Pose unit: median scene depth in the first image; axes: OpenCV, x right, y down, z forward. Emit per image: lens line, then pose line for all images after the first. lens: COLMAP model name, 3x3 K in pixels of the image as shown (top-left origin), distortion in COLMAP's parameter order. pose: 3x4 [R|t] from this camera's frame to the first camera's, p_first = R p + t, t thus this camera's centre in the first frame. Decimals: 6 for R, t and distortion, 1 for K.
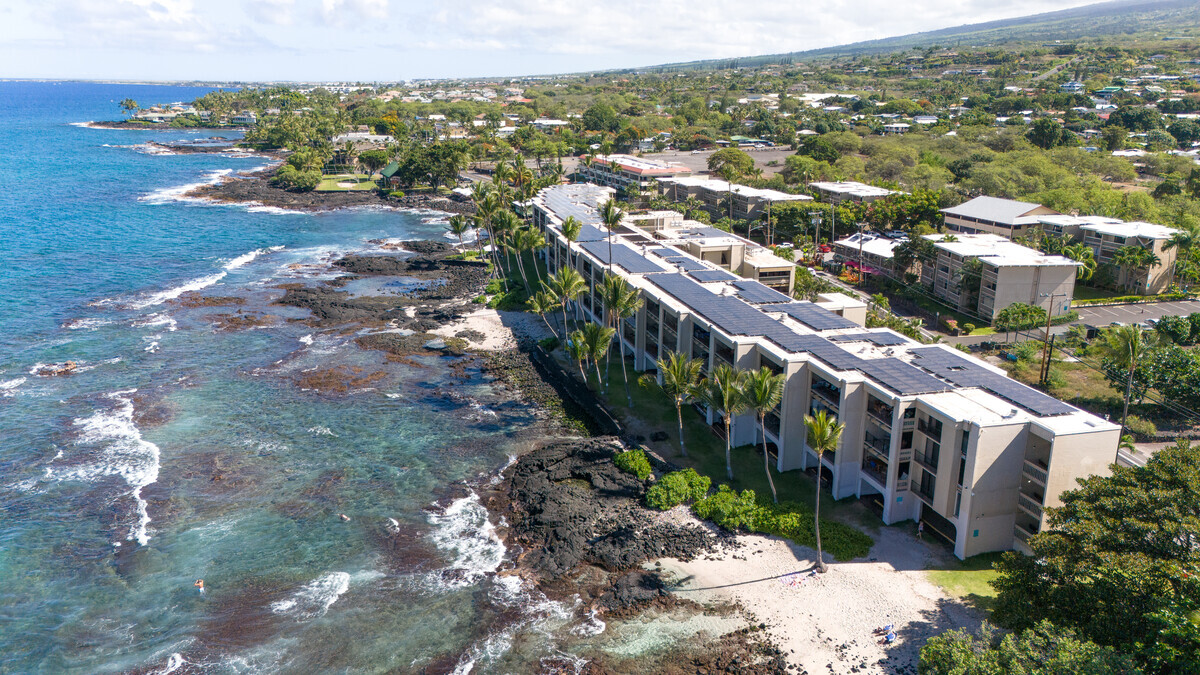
lens RADIAL K [[853.3, 0, 597.0], [0, 853.3, 334.6], [0, 0, 1]] dist [0.047166, -0.021168]
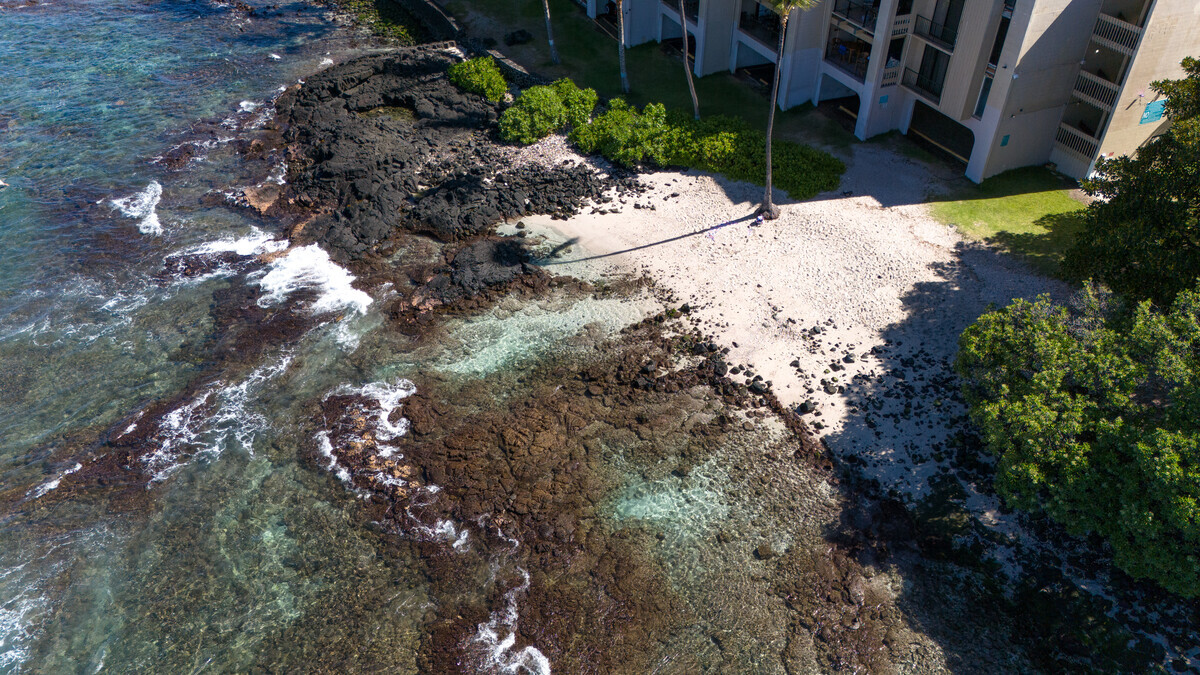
lens RADIAL K [[853.3, 0, 601.3], [0, 853.3, 337.9], [0, 0, 1]] dist [0.047166, -0.021168]
pose [[0.988802, -0.087950, 0.120566, 0.046568], [0.034471, 0.920645, 0.388877, 0.098165], [-0.145200, -0.380366, 0.913367, 0.372394]]
